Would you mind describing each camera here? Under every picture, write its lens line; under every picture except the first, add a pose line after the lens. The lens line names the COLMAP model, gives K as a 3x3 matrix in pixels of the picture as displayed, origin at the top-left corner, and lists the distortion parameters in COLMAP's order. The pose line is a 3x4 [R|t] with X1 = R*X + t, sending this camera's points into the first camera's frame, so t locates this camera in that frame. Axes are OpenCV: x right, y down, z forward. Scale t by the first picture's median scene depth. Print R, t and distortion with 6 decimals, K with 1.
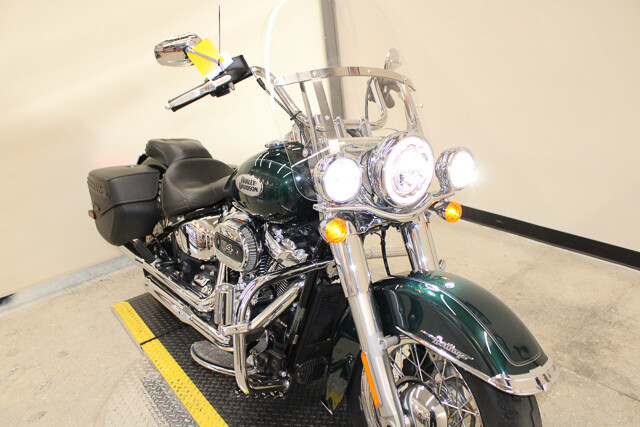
lens RADIAL K [[537.2, 0, 320.5], [0, 537.2, 214.5], [0, 0, 1]] dist [-0.146027, 0.096134]
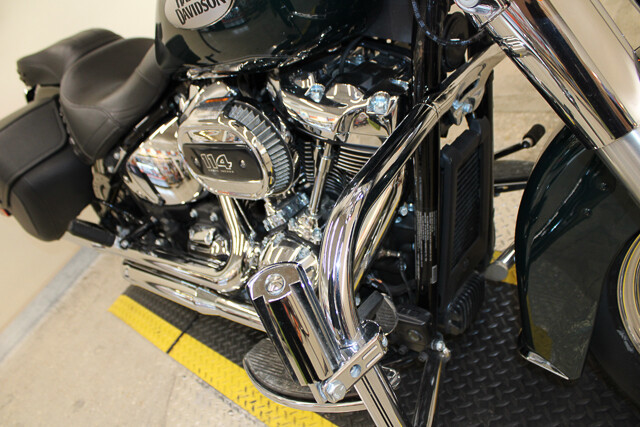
lens RADIAL K [[537.2, 0, 320.4], [0, 537.2, 212.9], [0, 0, 1]] dist [-0.146027, 0.096134]
pose [[0.903871, -0.426365, -0.035079, -0.081516], [0.422630, 0.877215, 0.227766, 0.026666], [-0.066339, -0.220696, 0.973084, 0.451447]]
